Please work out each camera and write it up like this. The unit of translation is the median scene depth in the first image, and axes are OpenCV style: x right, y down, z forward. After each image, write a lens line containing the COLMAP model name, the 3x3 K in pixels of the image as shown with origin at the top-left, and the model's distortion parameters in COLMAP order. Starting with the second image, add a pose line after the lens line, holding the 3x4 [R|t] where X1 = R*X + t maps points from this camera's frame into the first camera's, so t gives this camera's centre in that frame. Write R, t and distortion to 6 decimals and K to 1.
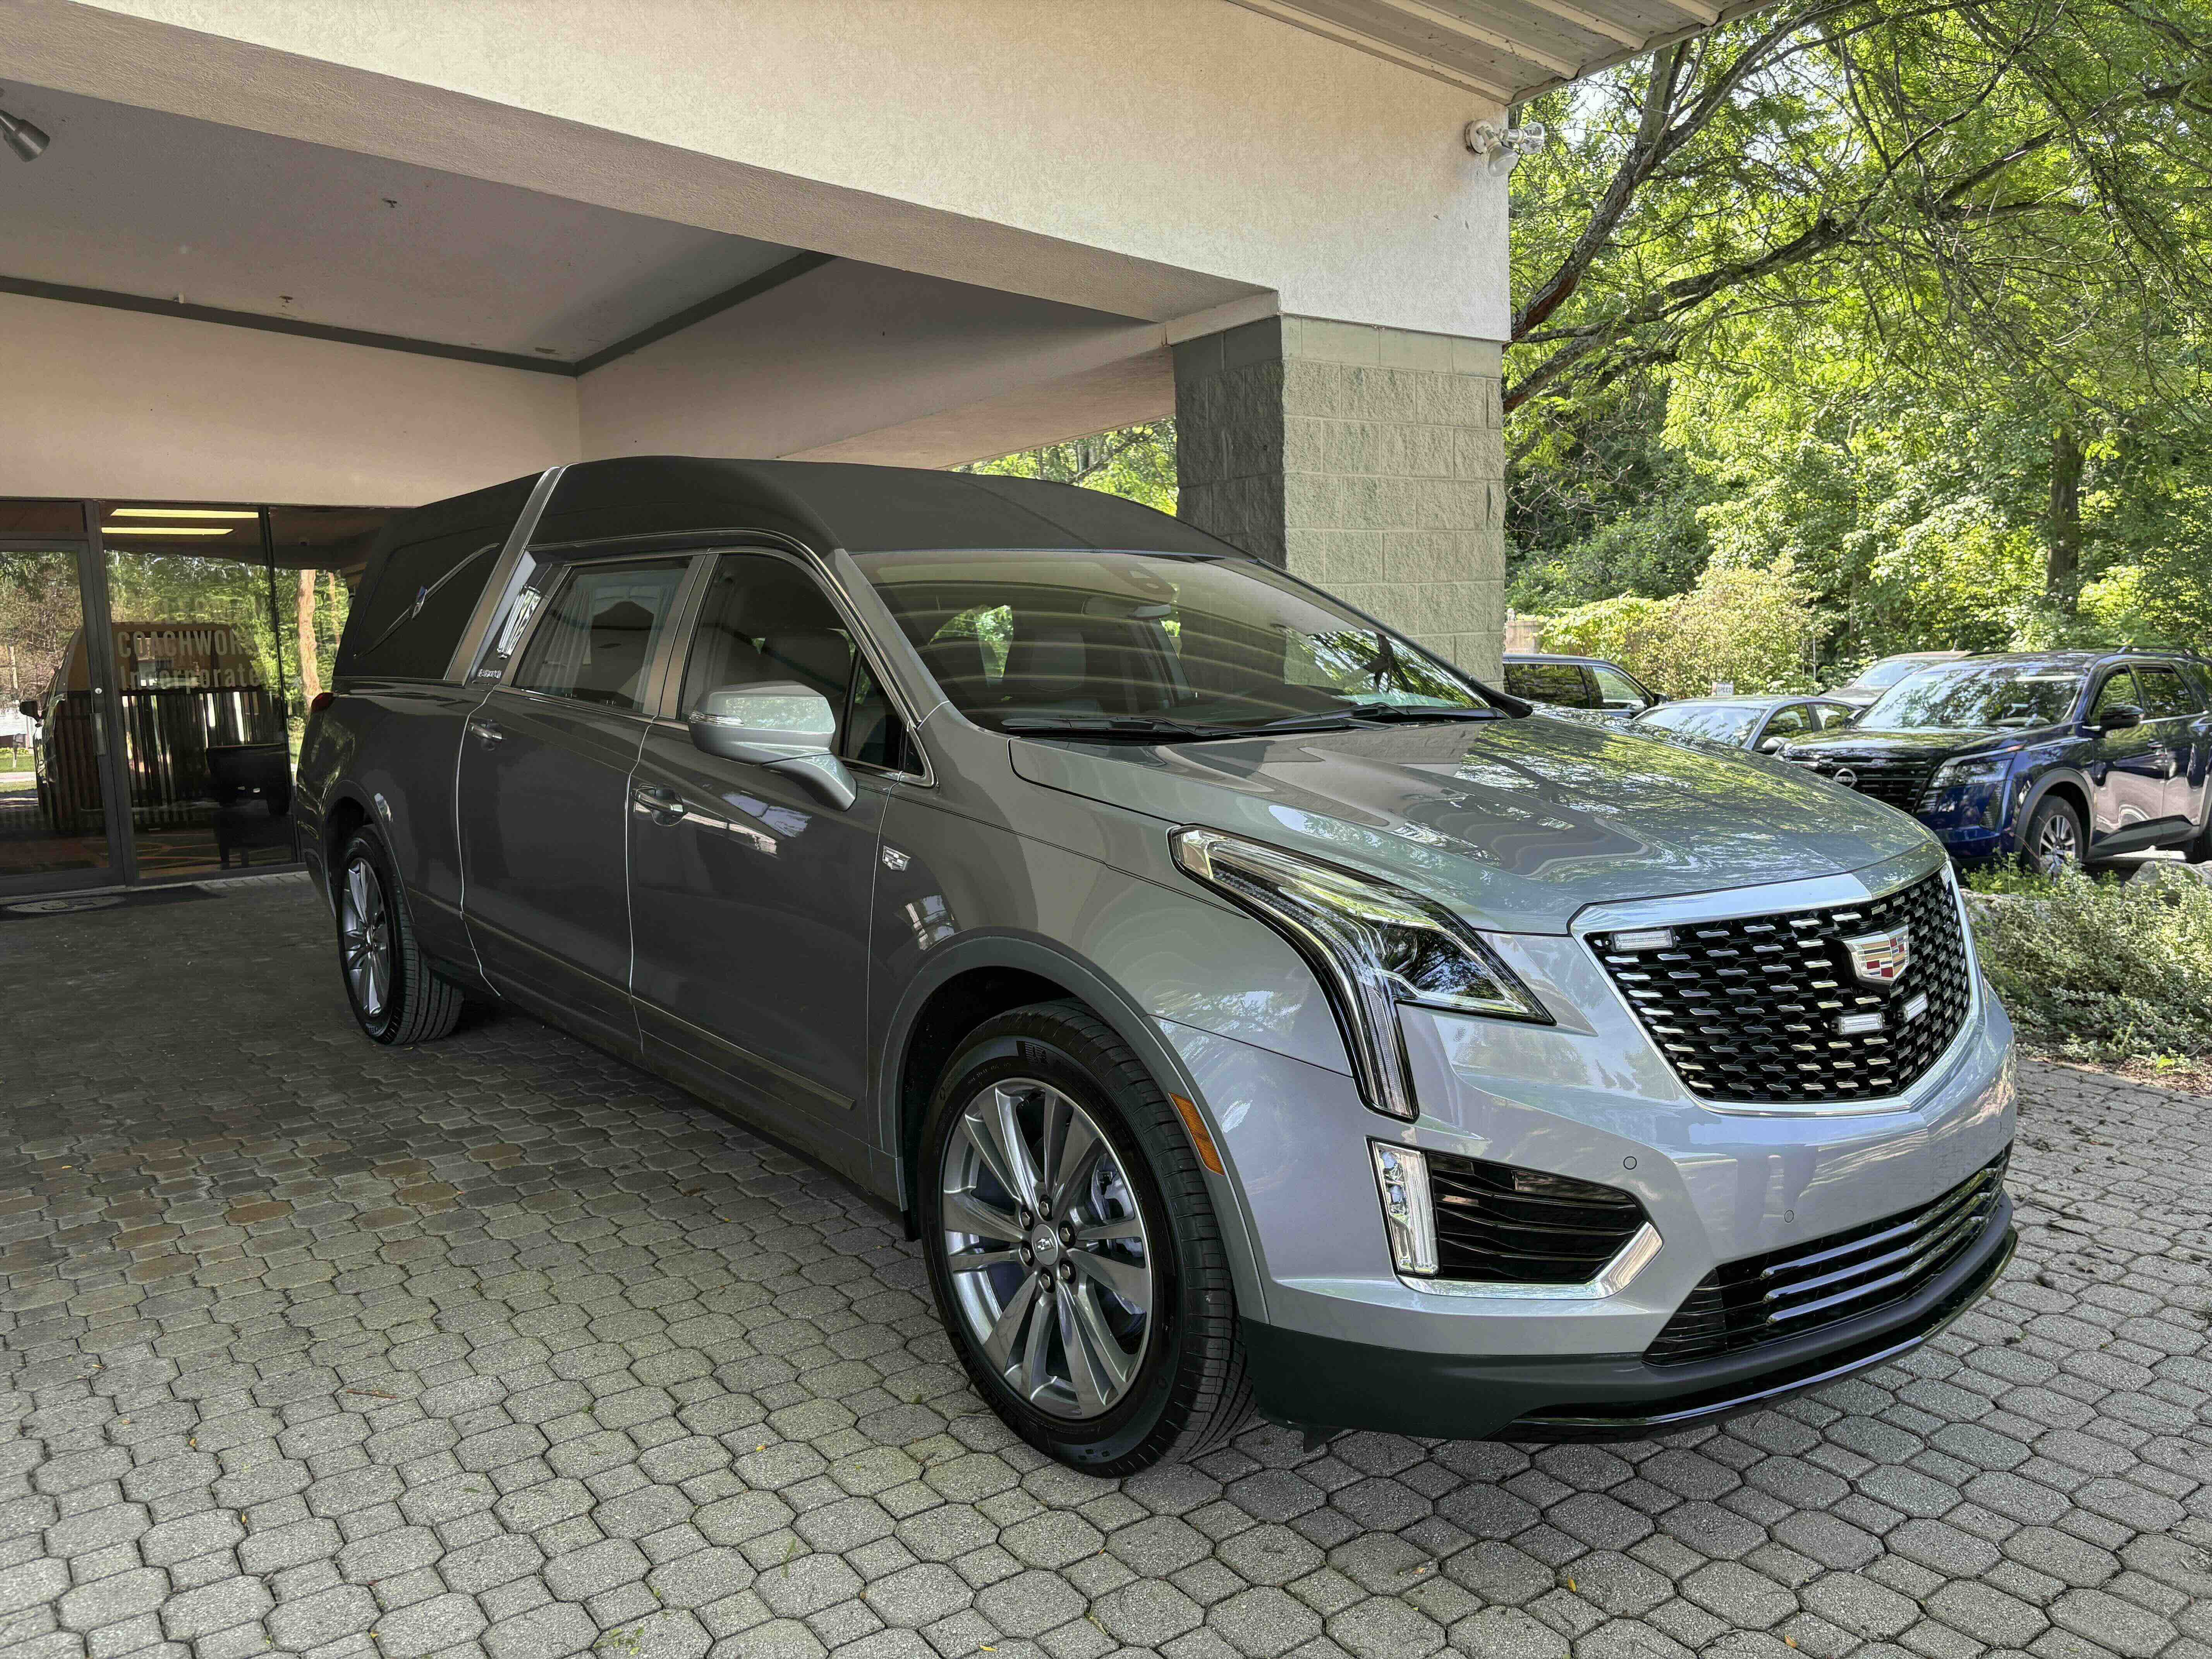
lens RADIAL K [[1669.4, 0, 1104.2], [0, 1669.4, 842.4], [0, 0, 1]] dist [0.047075, -0.046501]
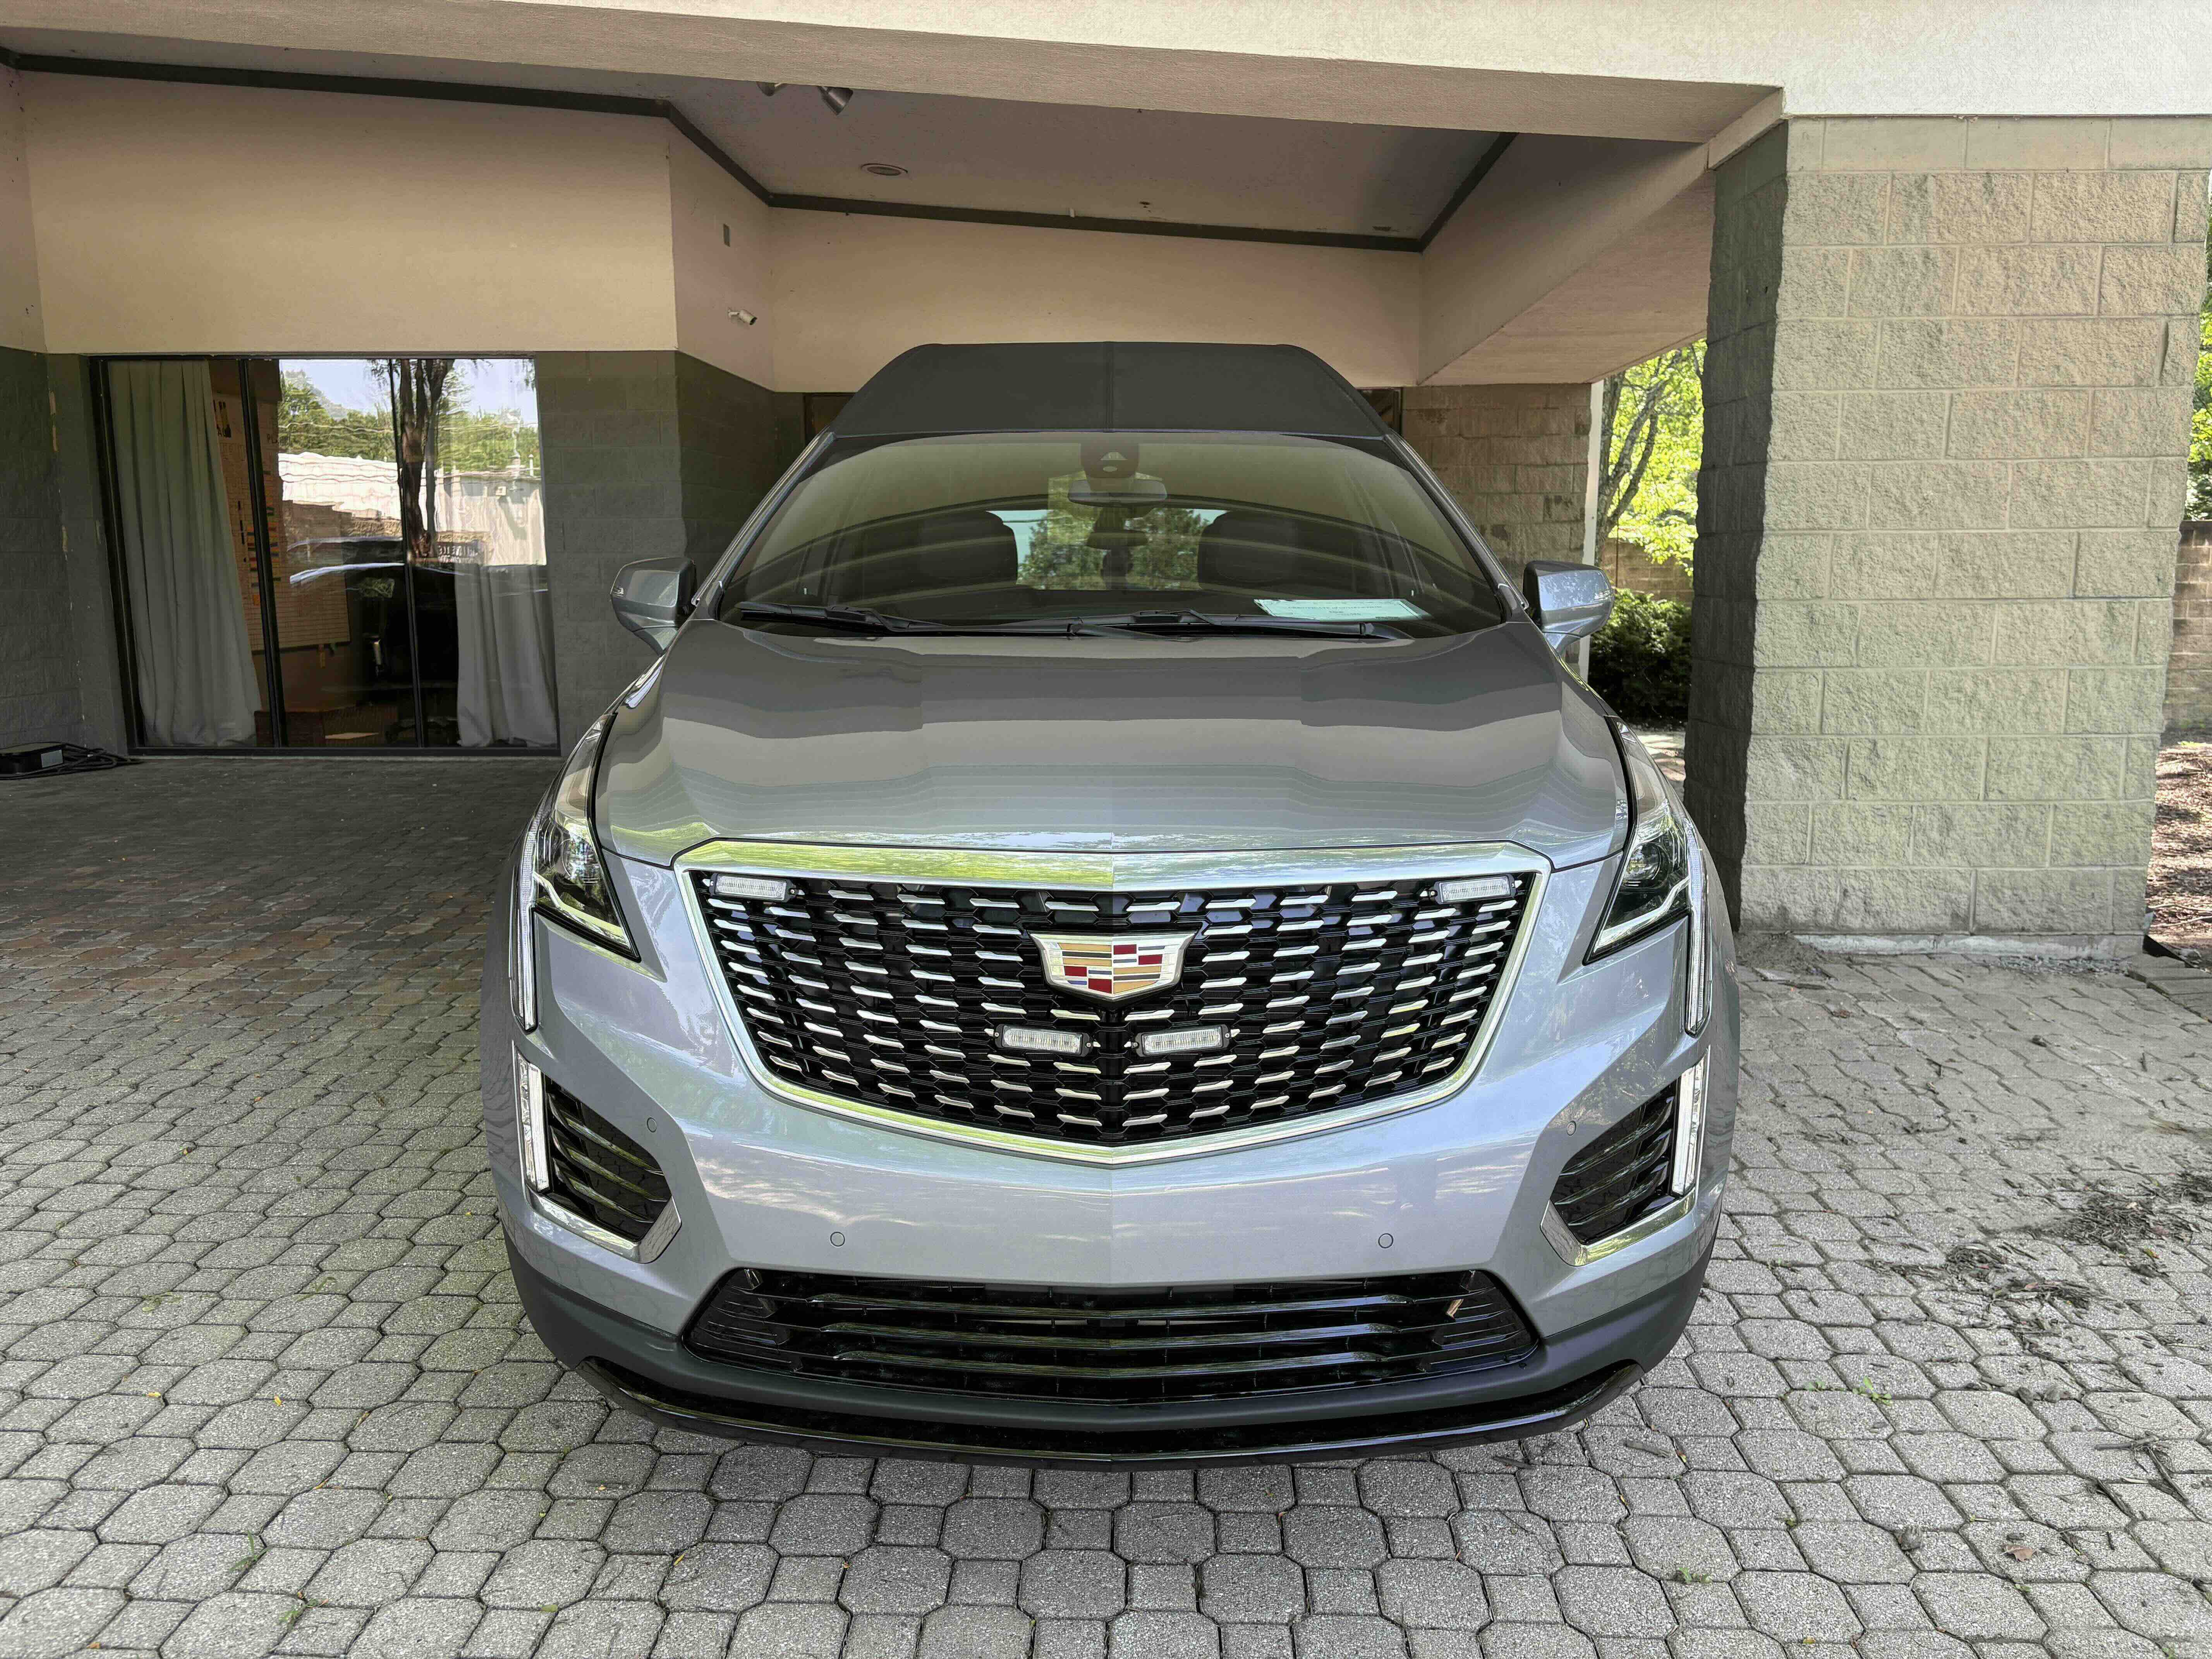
lens RADIAL K [[1668.1, 0, 1114.3], [0, 1668.1, 839.2], [0, 0, 1]] dist [0.053860, -0.073658]
pose [[0.783278, 0.136711, -0.606454, 0.872217], [-0.093689, 0.990338, 0.102244, -0.064213], [0.614572, -0.023267, 0.788518, 0.379366]]
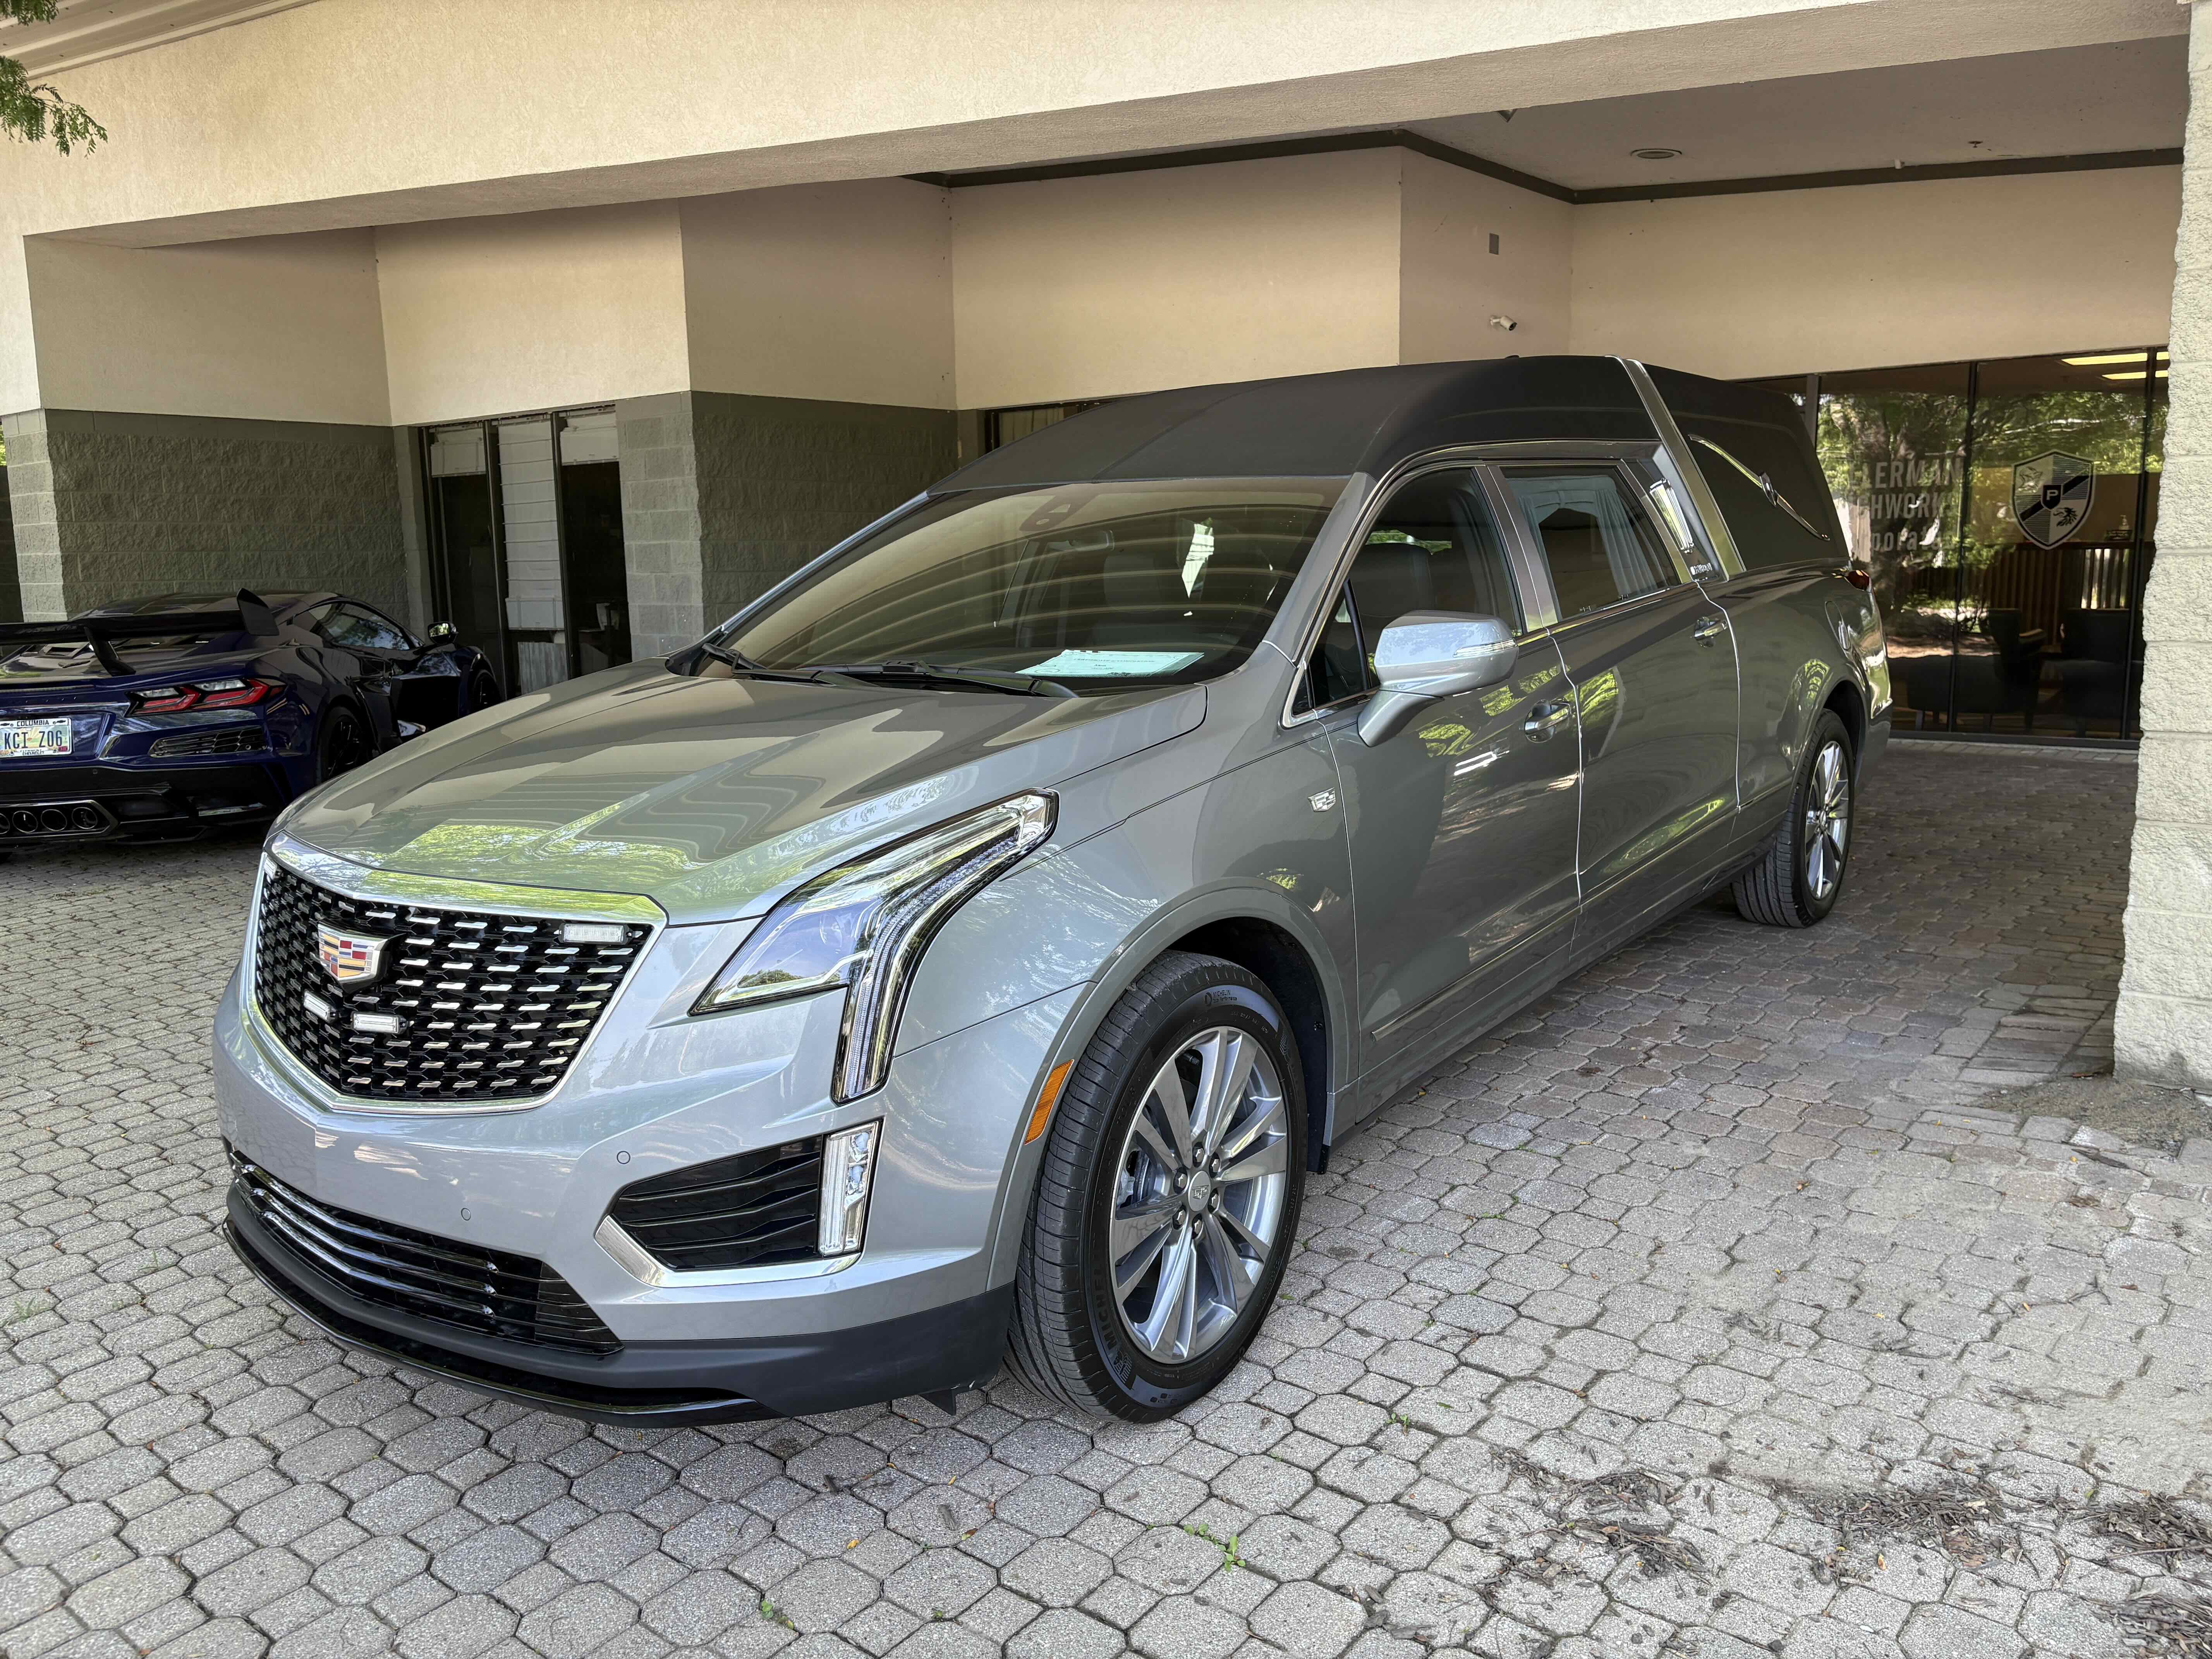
lens RADIAL K [[1674.9, 0, 1104.0], [0, 1674.9, 826.5], [0, 0, 1]] dist [0.074858, -0.100783]
pose [[0.244780, 0.186653, -0.951443, 1.439131], [-0.096452, 0.981115, 0.167659, -0.208653], [0.964769, 0.050729, 0.258160, 1.114553]]
